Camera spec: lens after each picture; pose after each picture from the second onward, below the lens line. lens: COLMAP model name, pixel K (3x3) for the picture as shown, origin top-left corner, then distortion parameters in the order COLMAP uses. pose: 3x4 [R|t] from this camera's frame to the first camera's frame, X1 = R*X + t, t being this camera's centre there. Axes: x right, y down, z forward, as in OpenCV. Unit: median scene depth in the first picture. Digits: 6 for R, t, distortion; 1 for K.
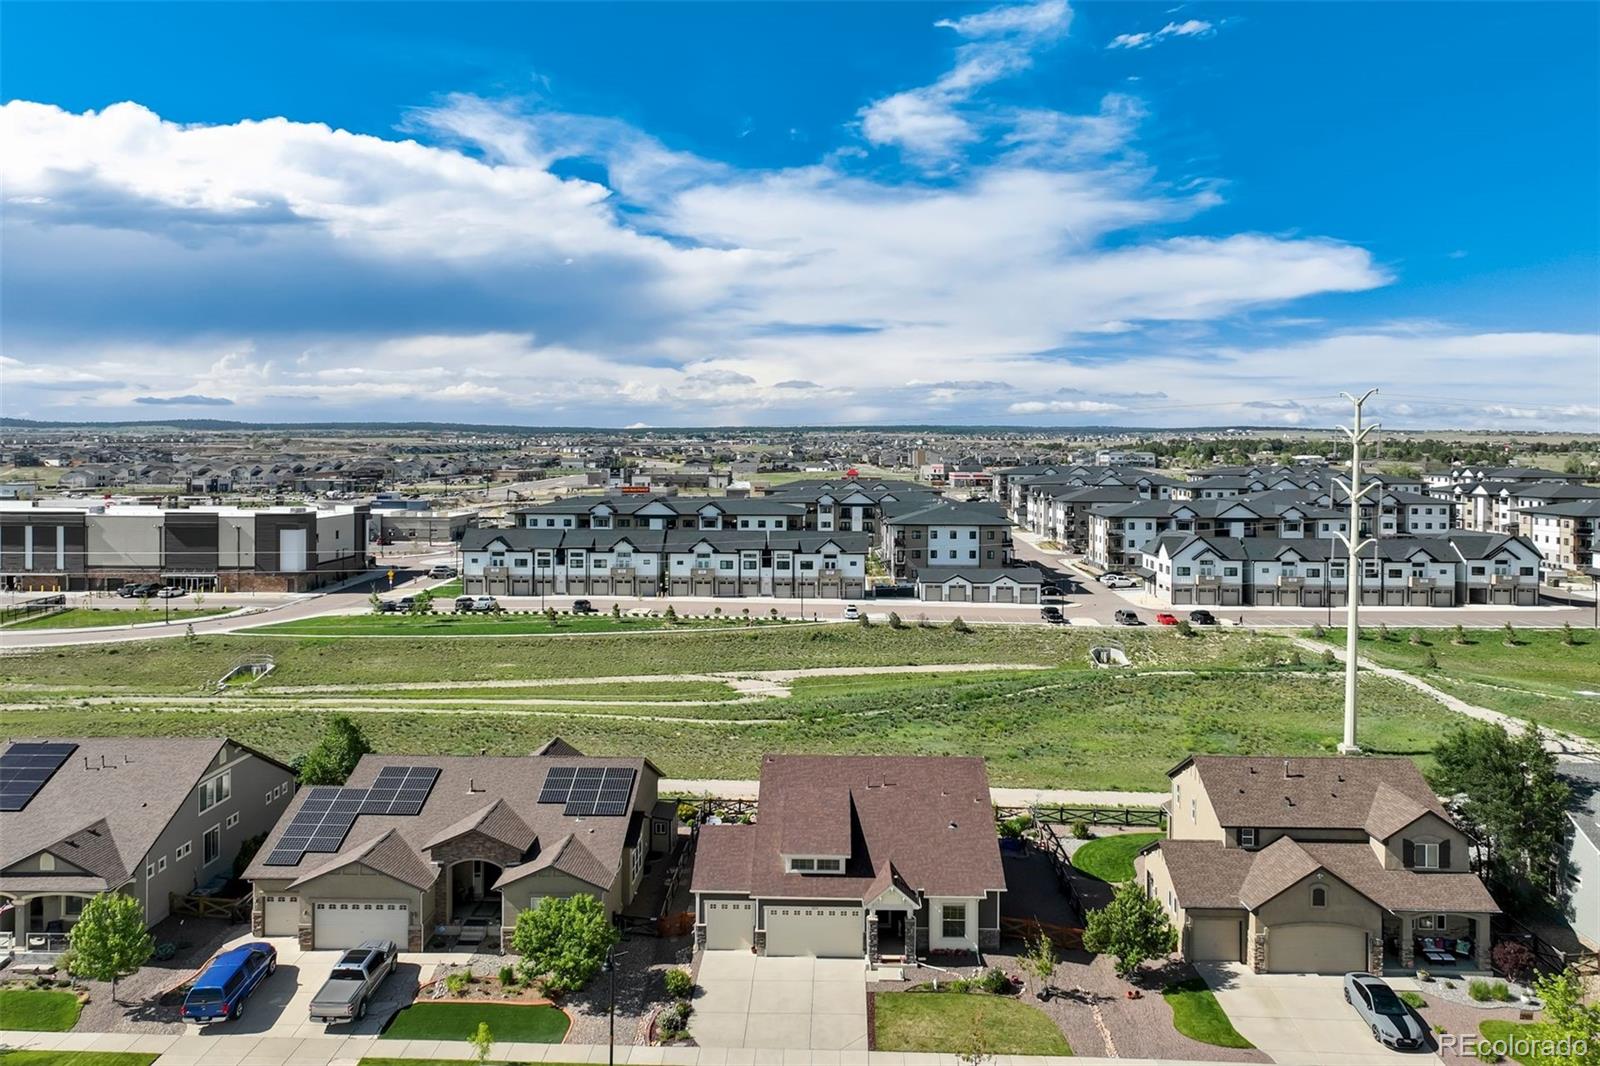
lens RADIAL K [[1123.5, 0, 799.2], [0, 1123.5, 476.6], [0, 0, 1]] dist [0.028647, -0.000277]
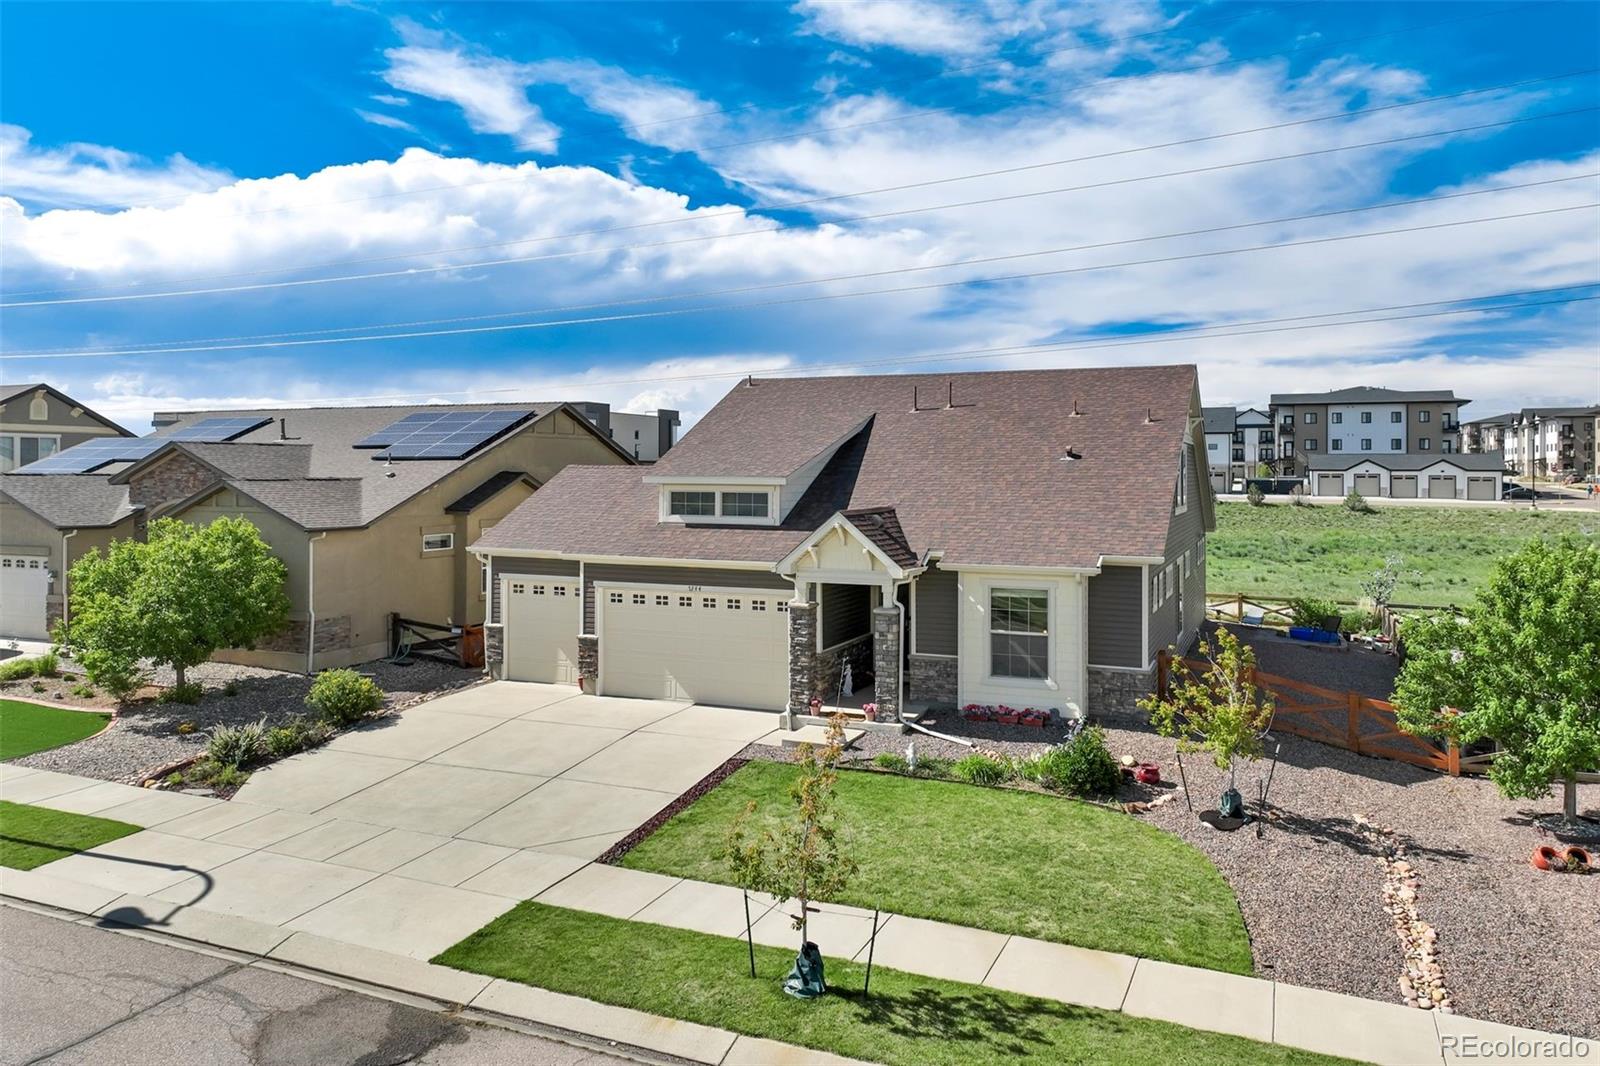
lens RADIAL K [[1123.5, 0, 799.2], [0, 1123.5, 476.6], [0, 0, 1]] dist [0.028647, -0.000277]
pose [[0.932226, 0.003767, -0.361857, 0.202421], [-0.006858, 0.999950, -0.007258, 0.336585], [0.361811, 0.009247, 0.932205, 0.603686]]
